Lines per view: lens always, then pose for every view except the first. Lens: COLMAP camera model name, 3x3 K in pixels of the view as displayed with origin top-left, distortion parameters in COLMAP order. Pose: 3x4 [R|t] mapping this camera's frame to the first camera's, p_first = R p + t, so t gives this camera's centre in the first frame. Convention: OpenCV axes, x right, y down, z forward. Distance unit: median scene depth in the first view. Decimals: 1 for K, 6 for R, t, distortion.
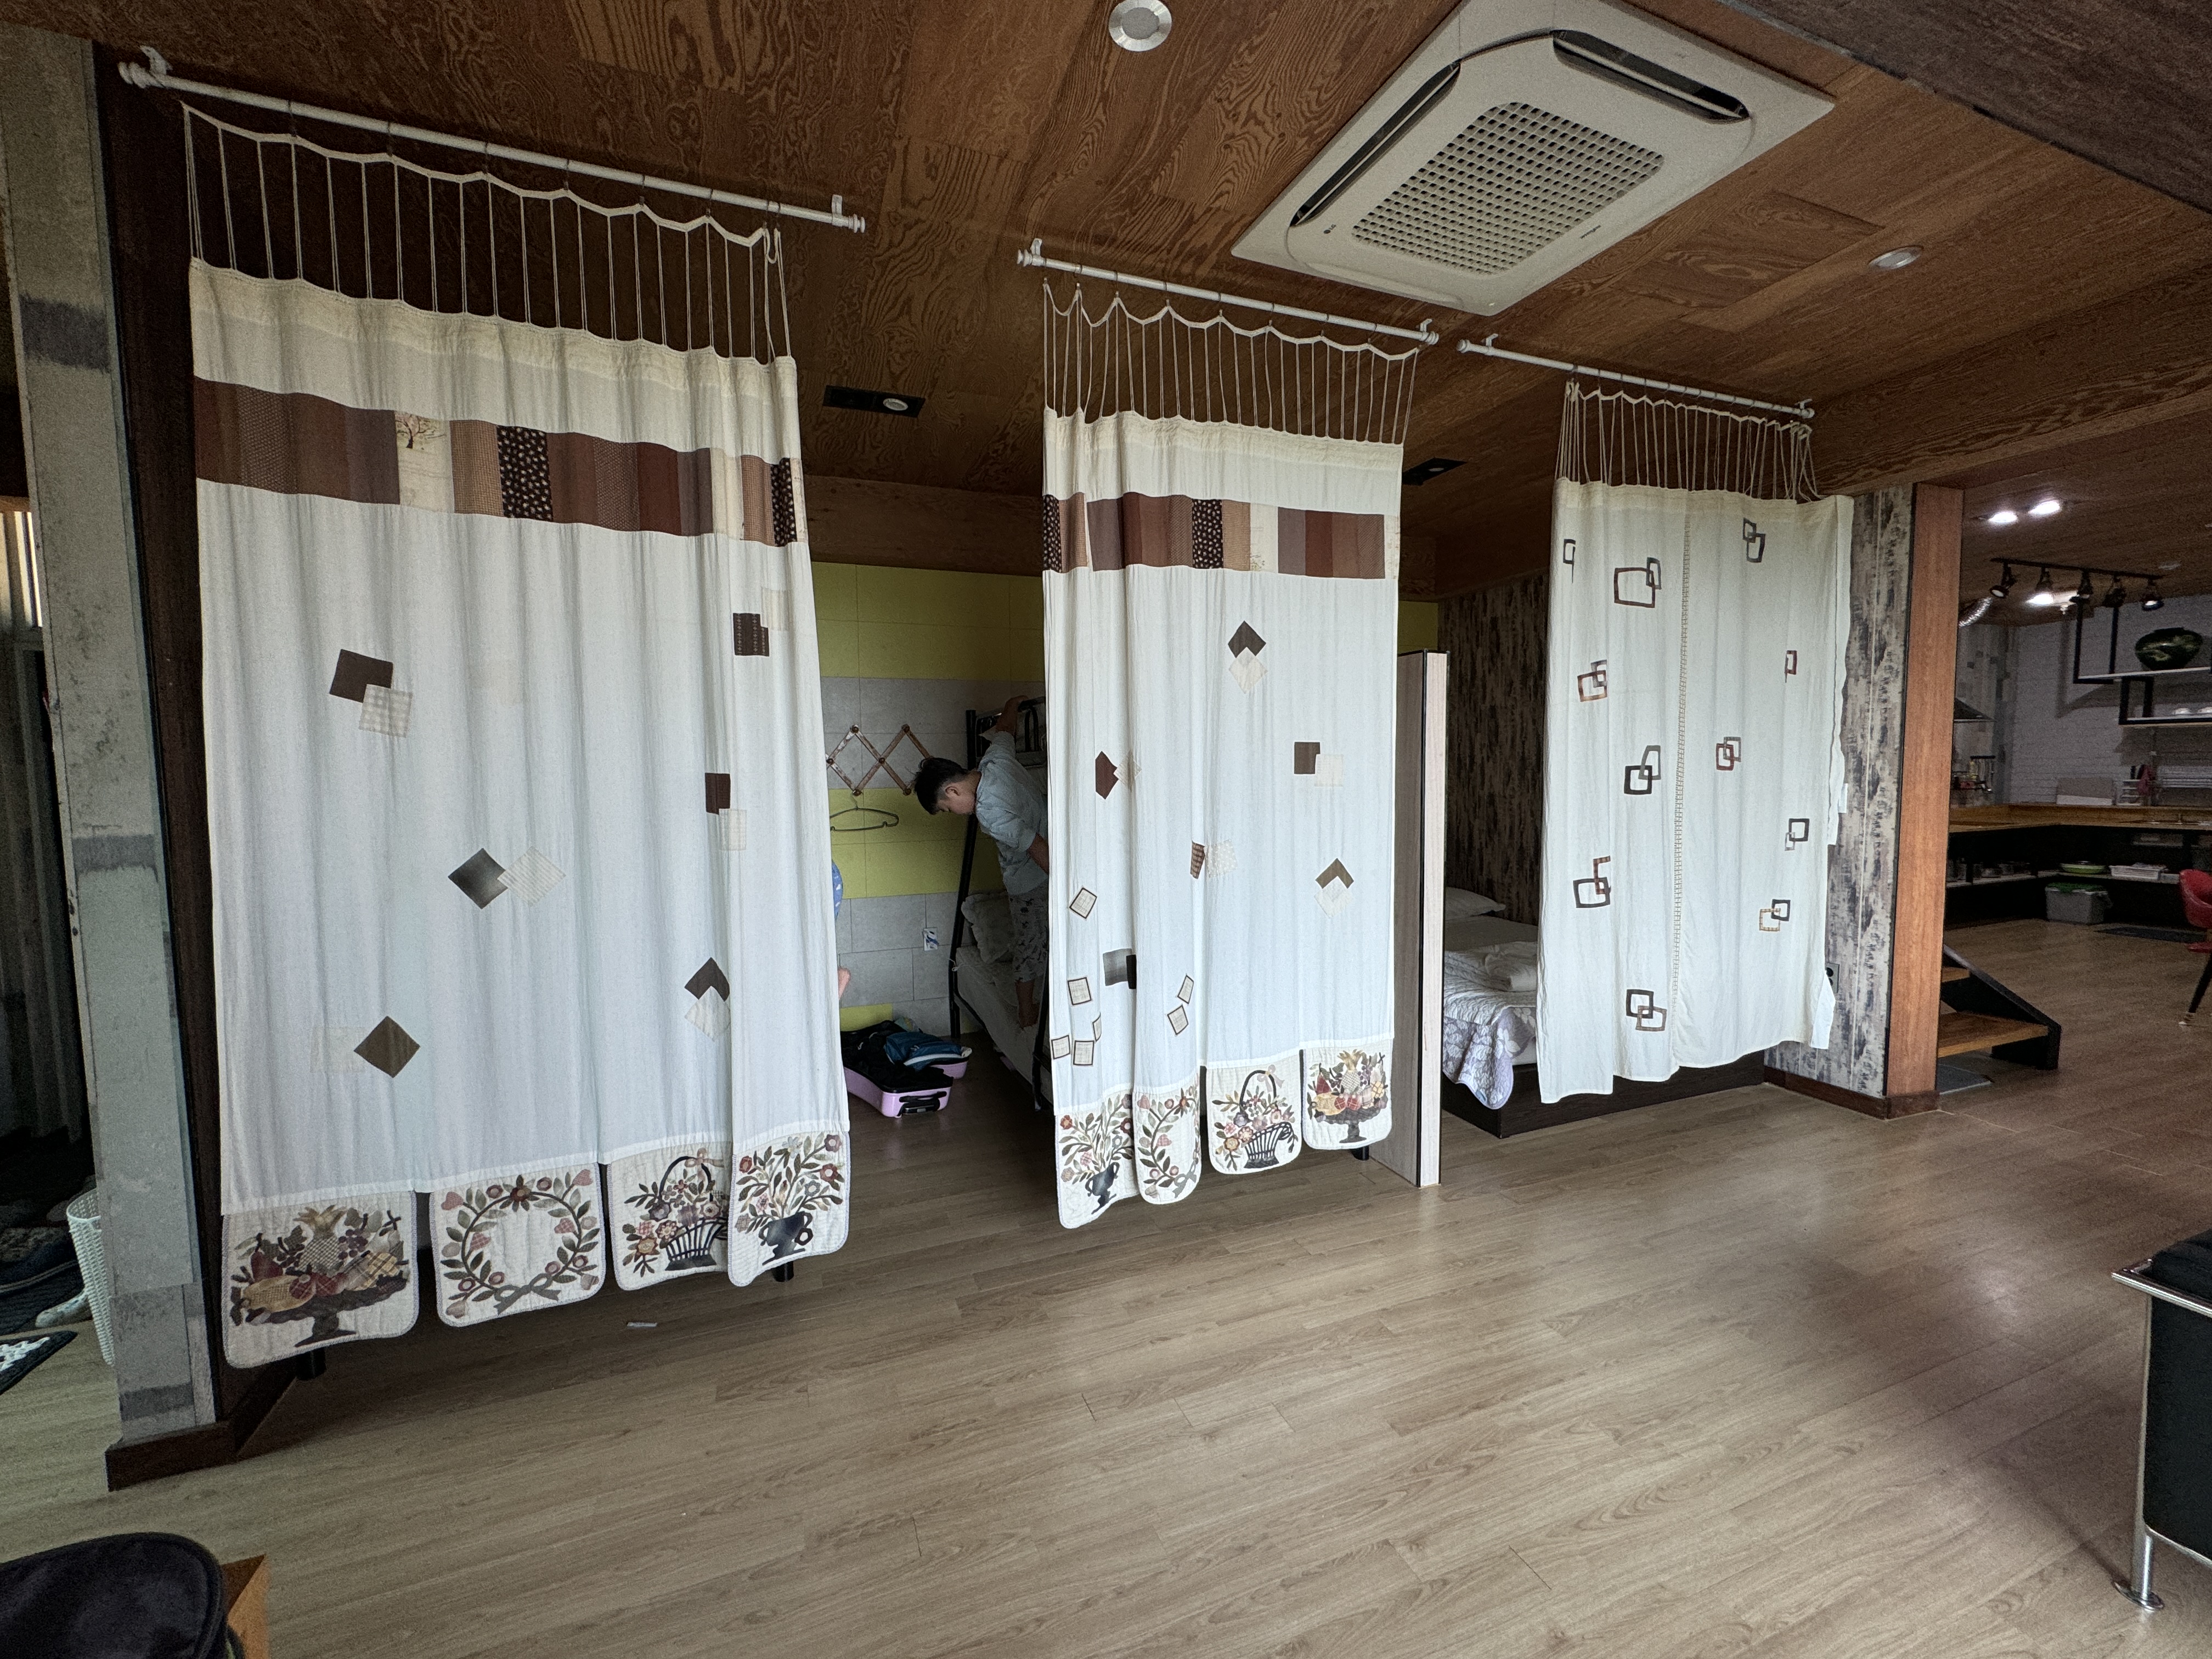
lens RADIAL K [[906.2, 0, 1106.0], [0, 906.2, 829.5], [0, 0, 1]] dist [0.000847, 0.000257]
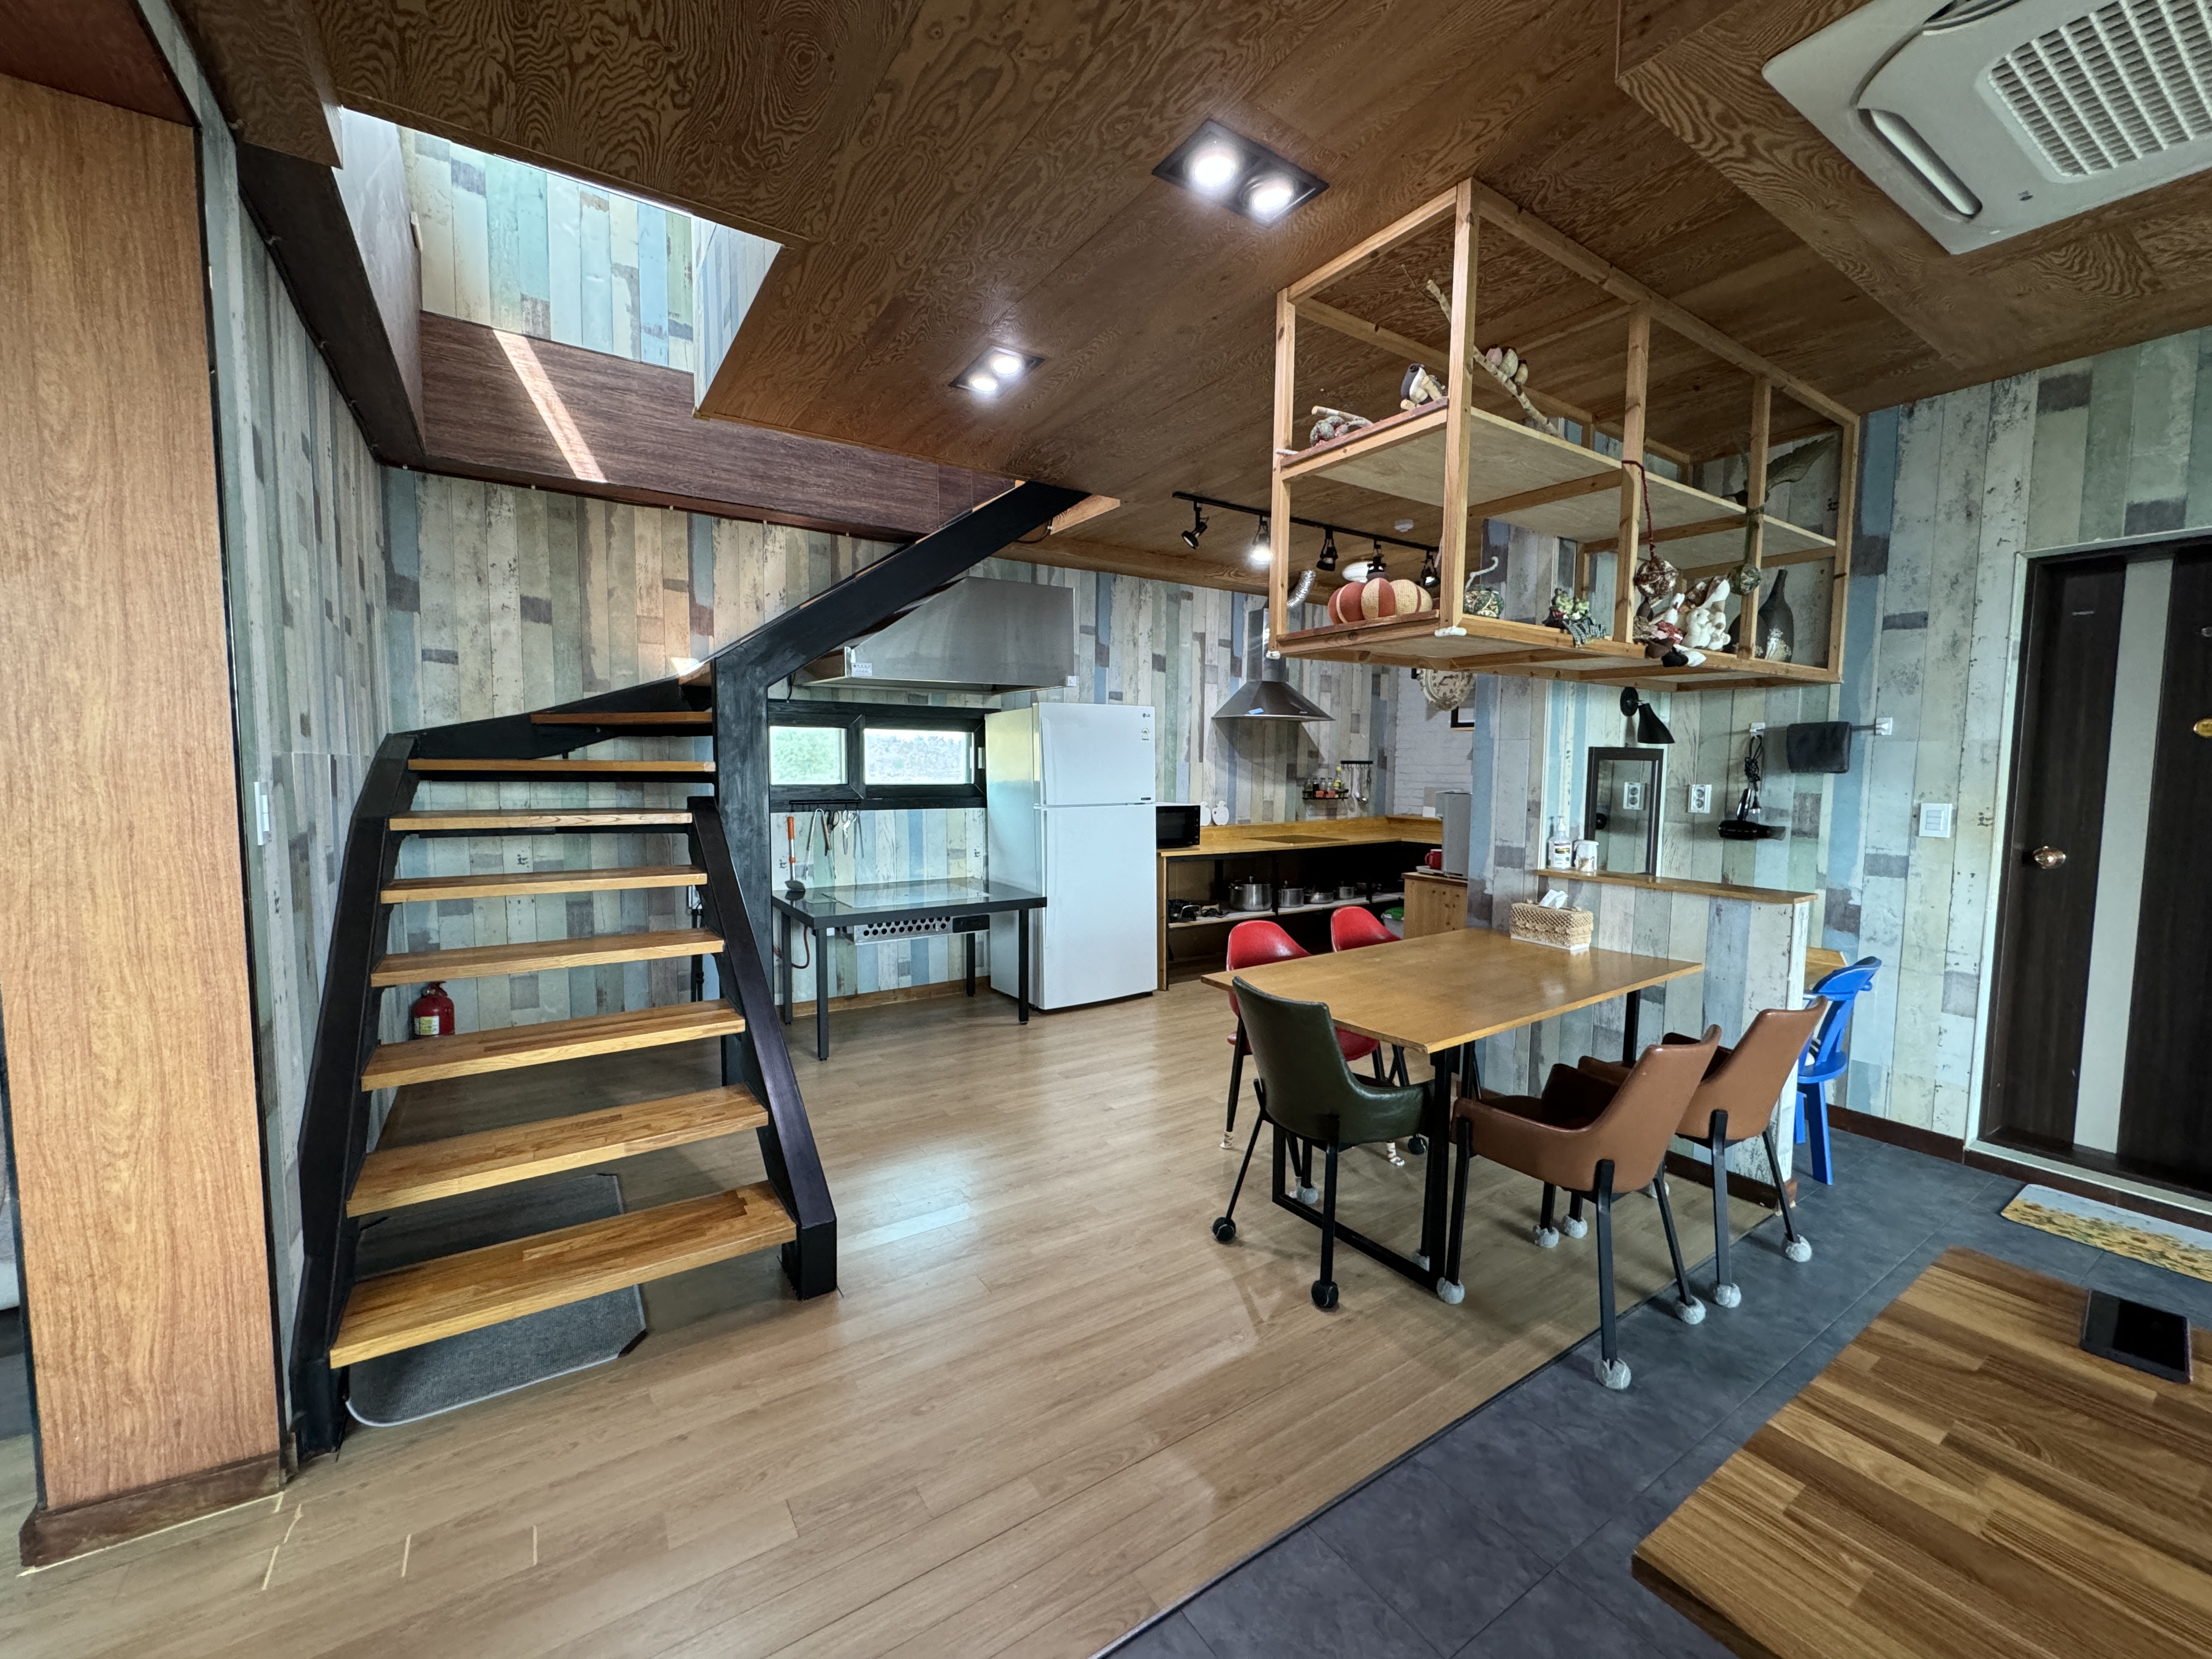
lens RADIAL K [[906.2, 0, 1106.0], [0, 906.2, 829.5], [0, 0, 1]] dist [0.000847, 0.000257]
pose [[0.975288, 0.006540, 0.220841, 0.589823], [-0.008360, 0.999938, 0.007307, -0.020590], [-0.220780, -0.008973, 0.975282, 0.216963]]
